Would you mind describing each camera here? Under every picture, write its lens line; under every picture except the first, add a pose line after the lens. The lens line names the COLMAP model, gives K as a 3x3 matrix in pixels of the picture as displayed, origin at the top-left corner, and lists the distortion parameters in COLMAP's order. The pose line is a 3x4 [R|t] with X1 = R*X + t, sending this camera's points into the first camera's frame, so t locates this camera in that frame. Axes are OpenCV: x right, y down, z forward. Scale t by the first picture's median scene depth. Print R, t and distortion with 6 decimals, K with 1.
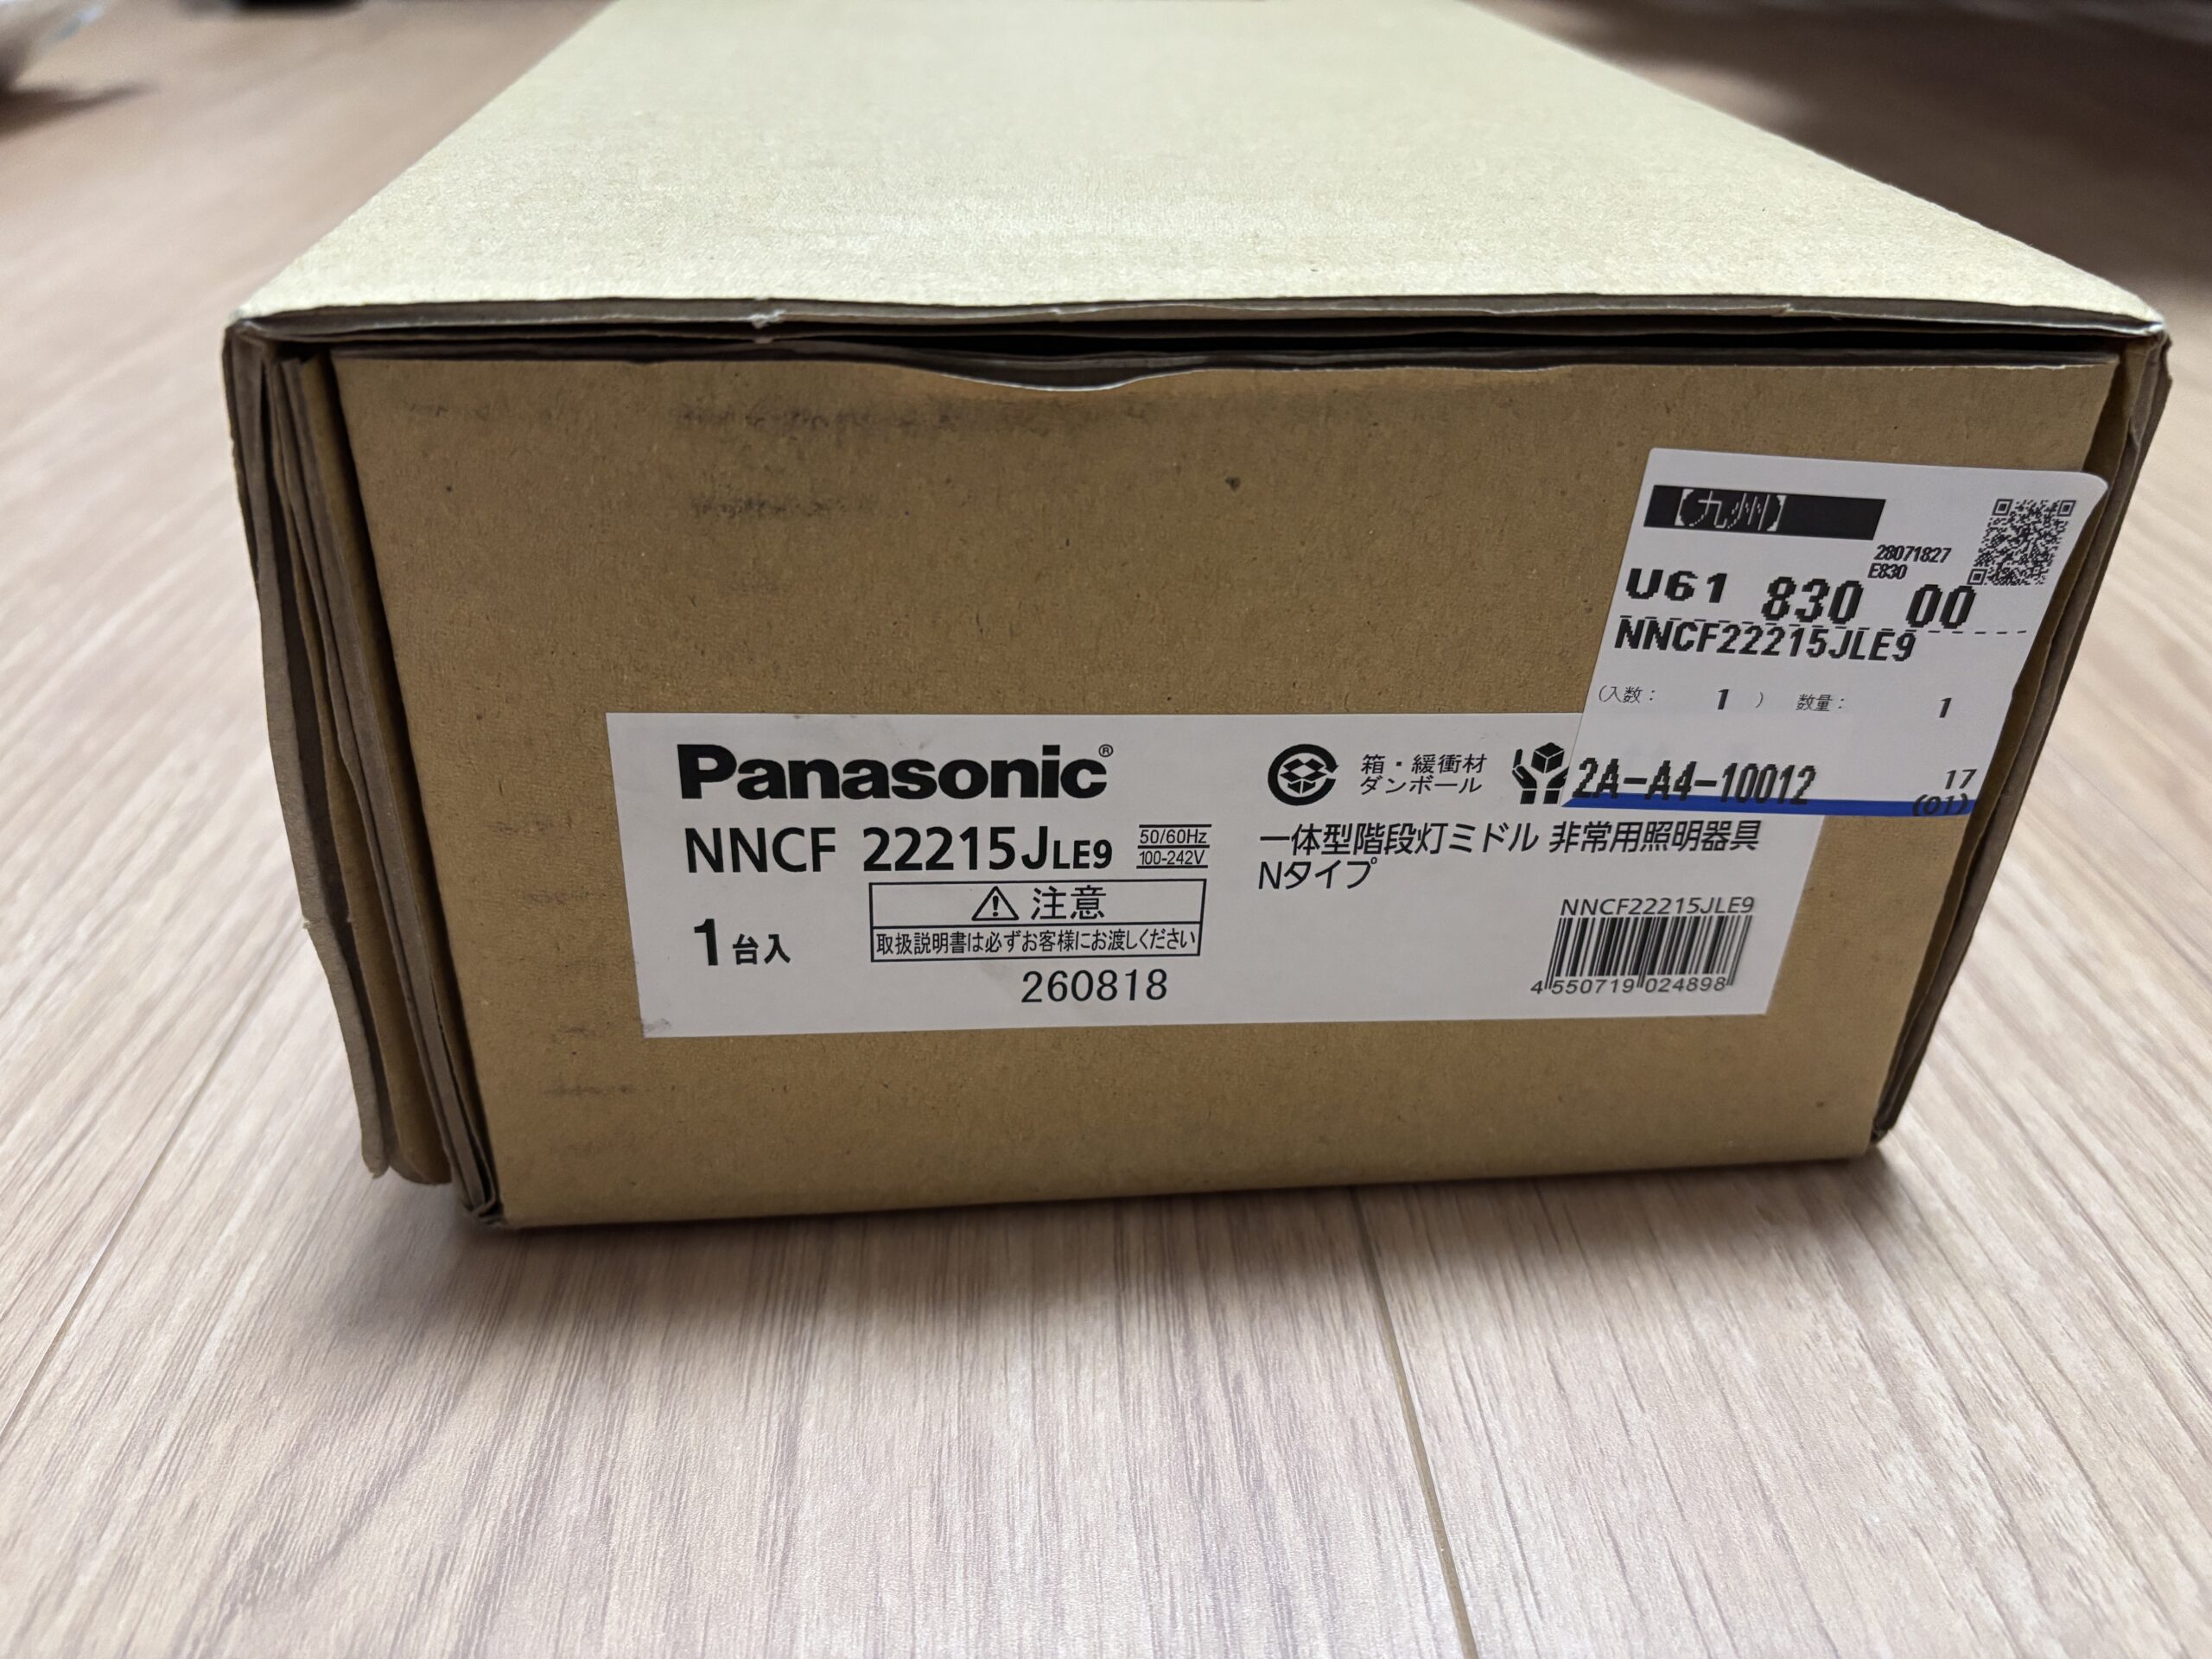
lens RADIAL K [[1697.0, 0, 1133.3], [0, 1697.0, 826.6], [0, 0, 1]] dist [0.049860, -0.078666]
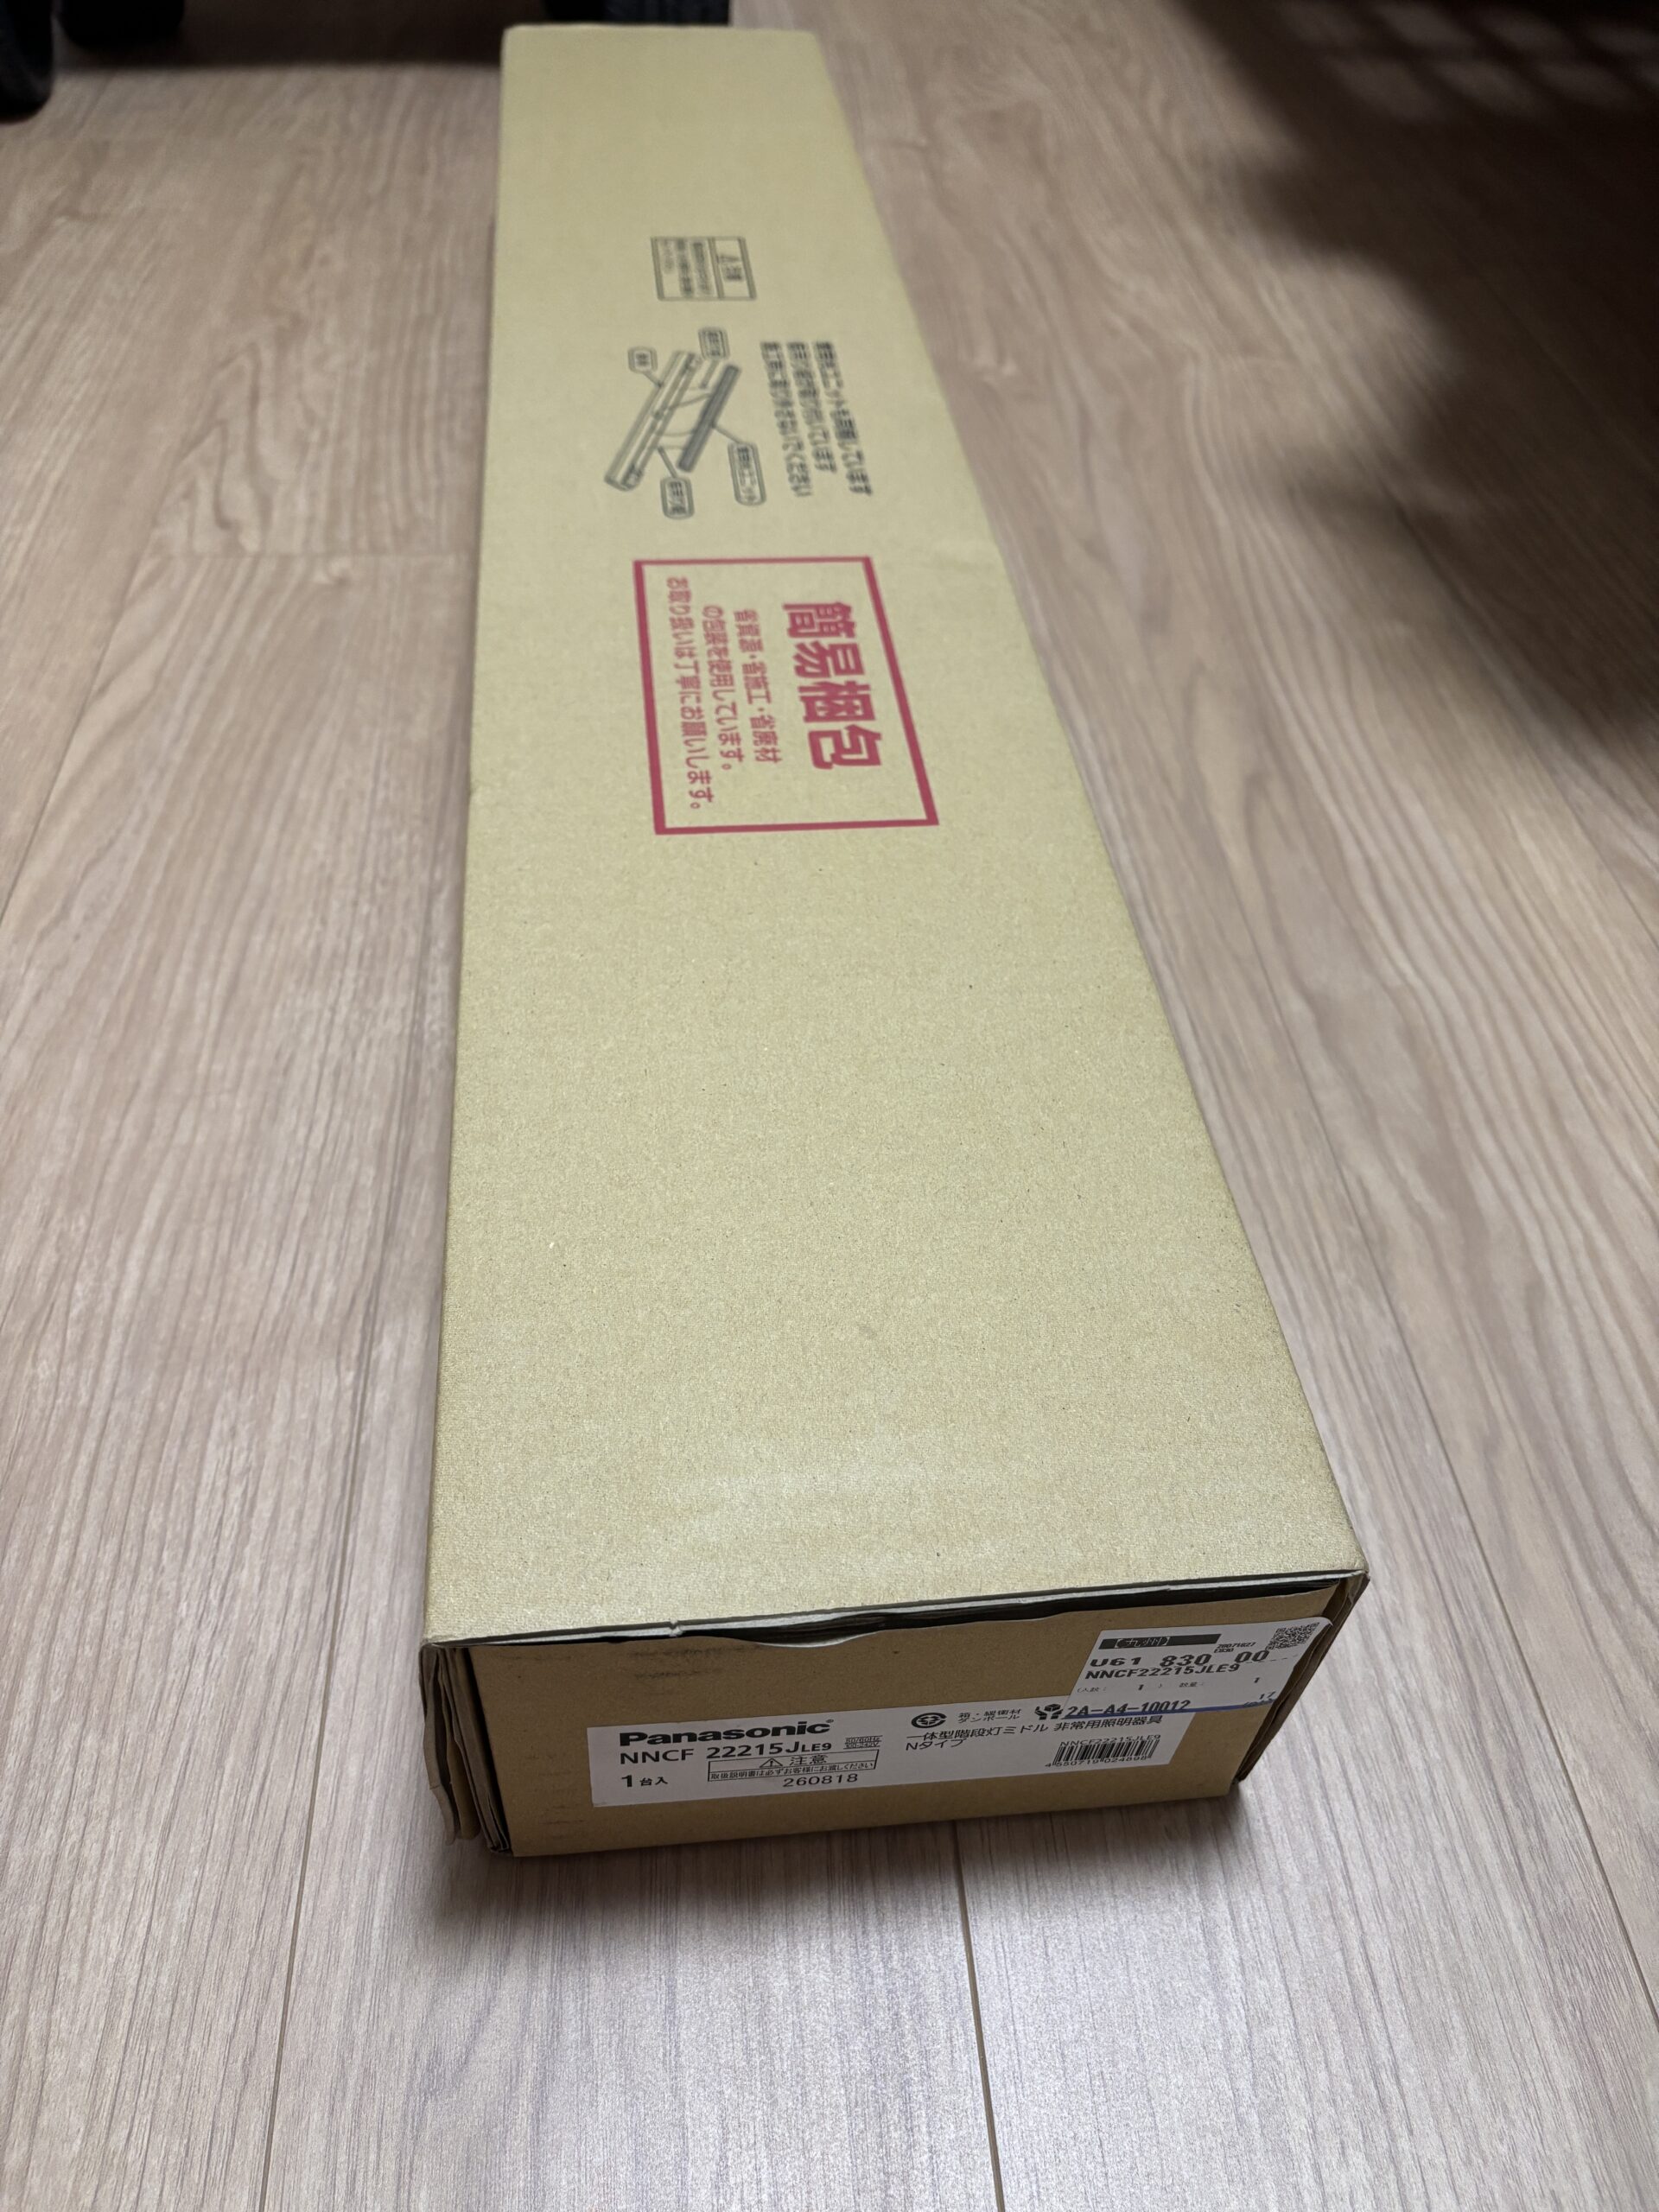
lens RADIAL K [[1677.5, 0, 829.5], [0, 1677.5, 1106.0], [0, 0, 1]] dist [0.037735, -0.001339]
pose [[0.999817, 0.009526, 0.016576, -0.054003], [-0.013649, 0.962784, 0.269927, -1.229552], [-0.013388, -0.270104, 0.962738, -0.688865]]
